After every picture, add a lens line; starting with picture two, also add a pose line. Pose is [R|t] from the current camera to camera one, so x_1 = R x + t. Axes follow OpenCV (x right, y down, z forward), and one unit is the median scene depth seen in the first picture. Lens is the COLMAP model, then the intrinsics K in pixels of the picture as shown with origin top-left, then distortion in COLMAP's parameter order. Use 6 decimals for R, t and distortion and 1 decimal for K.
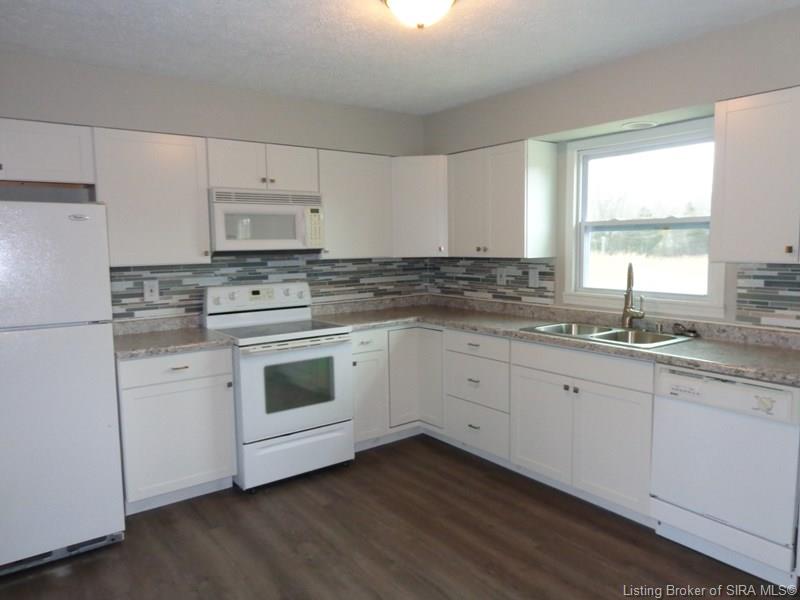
lens RADIAL K [[559.0, 0, 404.9], [0, 559.0, 298.9], [0, 0, 1]] dist [-0.000056, 0.006118]
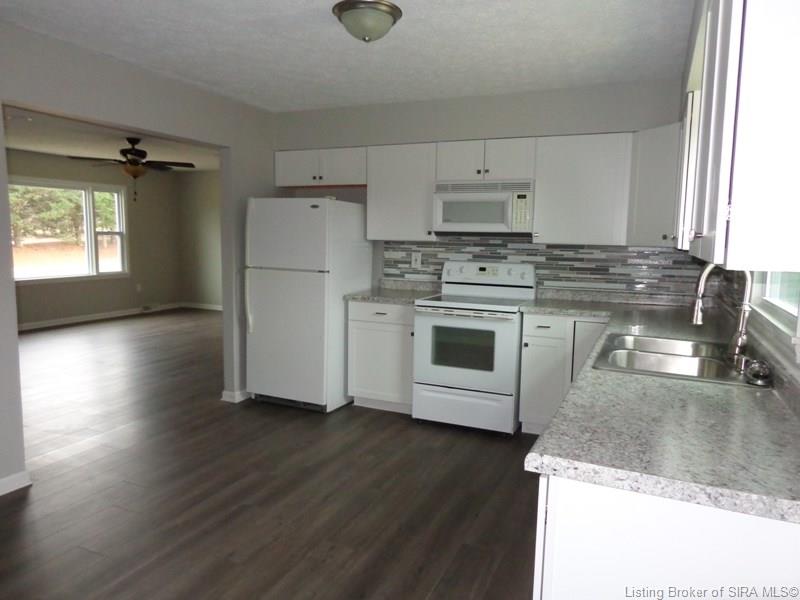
lens RADIAL K [[559.0, 0, 404.9], [0, 559.0, 298.9], [0, 0, 1]] dist [-0.000056, 0.006118]
pose [[0.484948, 0.123412, -0.865792, 0.699773], [-0.111216, 0.990658, 0.078917, -0.024701], [0.867443, 0.058019, 0.494143, 0.301750]]
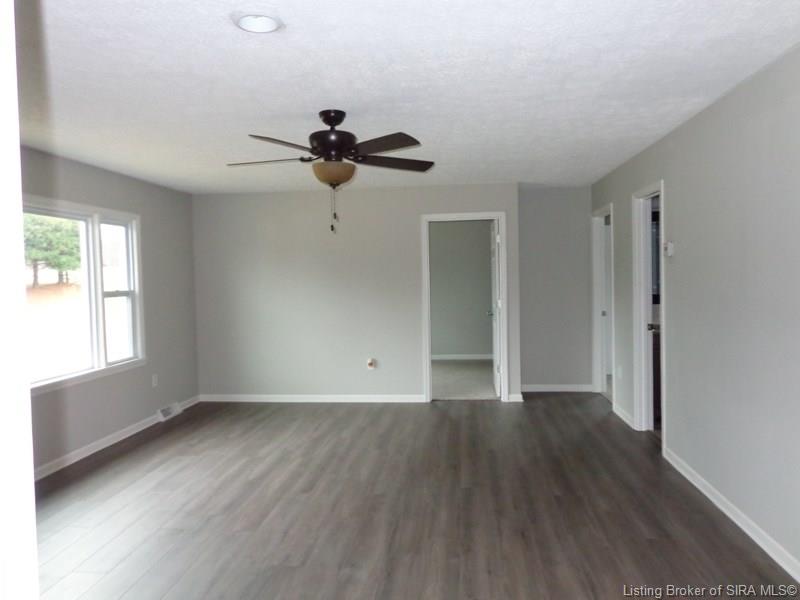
lens RADIAL K [[555.4, 0, 400.6], [0, 555.4, 293.1], [0, 0, 1]] dist [0.003356, 0.002978]
pose [[0.726745, 0.022232, -0.686548, -0.636131], [-0.056458, 0.998028, -0.027446, 0.025962], [0.684583, 0.058708, 0.726567, -0.185003]]
